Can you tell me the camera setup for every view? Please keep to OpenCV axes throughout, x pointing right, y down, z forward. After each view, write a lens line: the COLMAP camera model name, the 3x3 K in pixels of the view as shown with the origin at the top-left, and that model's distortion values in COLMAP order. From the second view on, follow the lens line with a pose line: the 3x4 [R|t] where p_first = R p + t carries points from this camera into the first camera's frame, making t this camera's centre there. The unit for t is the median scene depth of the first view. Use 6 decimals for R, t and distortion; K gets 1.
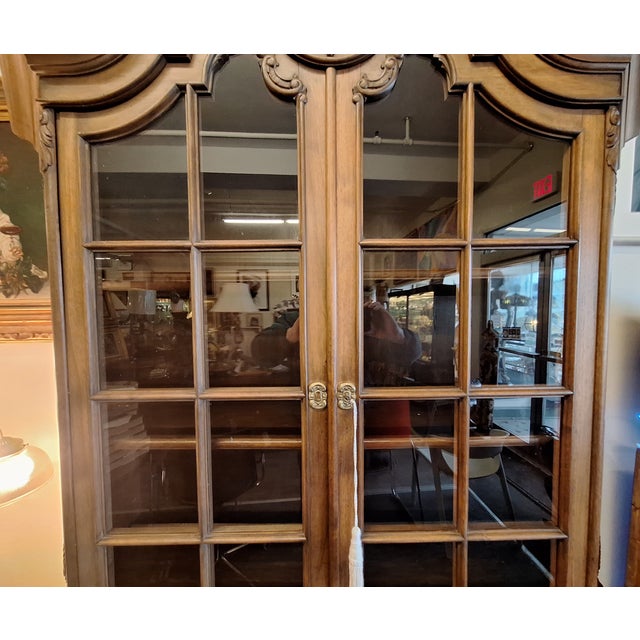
lens RADIAL K [[368.4, 0, 345.3], [0, 368.4, 323.5], [0, 0, 1]] dist [-0.003692, 0.001507]
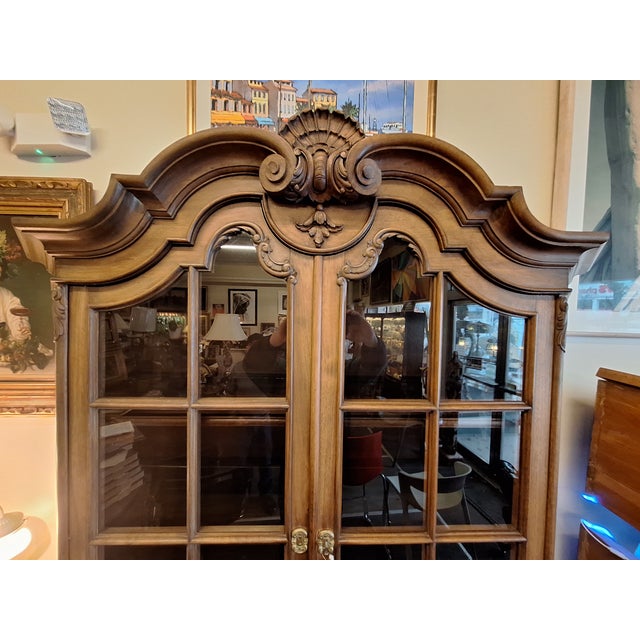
lens RADIAL K [[335.1, 0, 337.8], [0, 335.1, 318.8], [0, 0, 1]] dist [0.001247, 0.000512]
pose [[0.999347, 0.023982, 0.027044, -0.001853], [-0.023289, 0.999400, -0.025648, -0.228067], [-0.027643, 0.025001, 0.999305, -0.014153]]
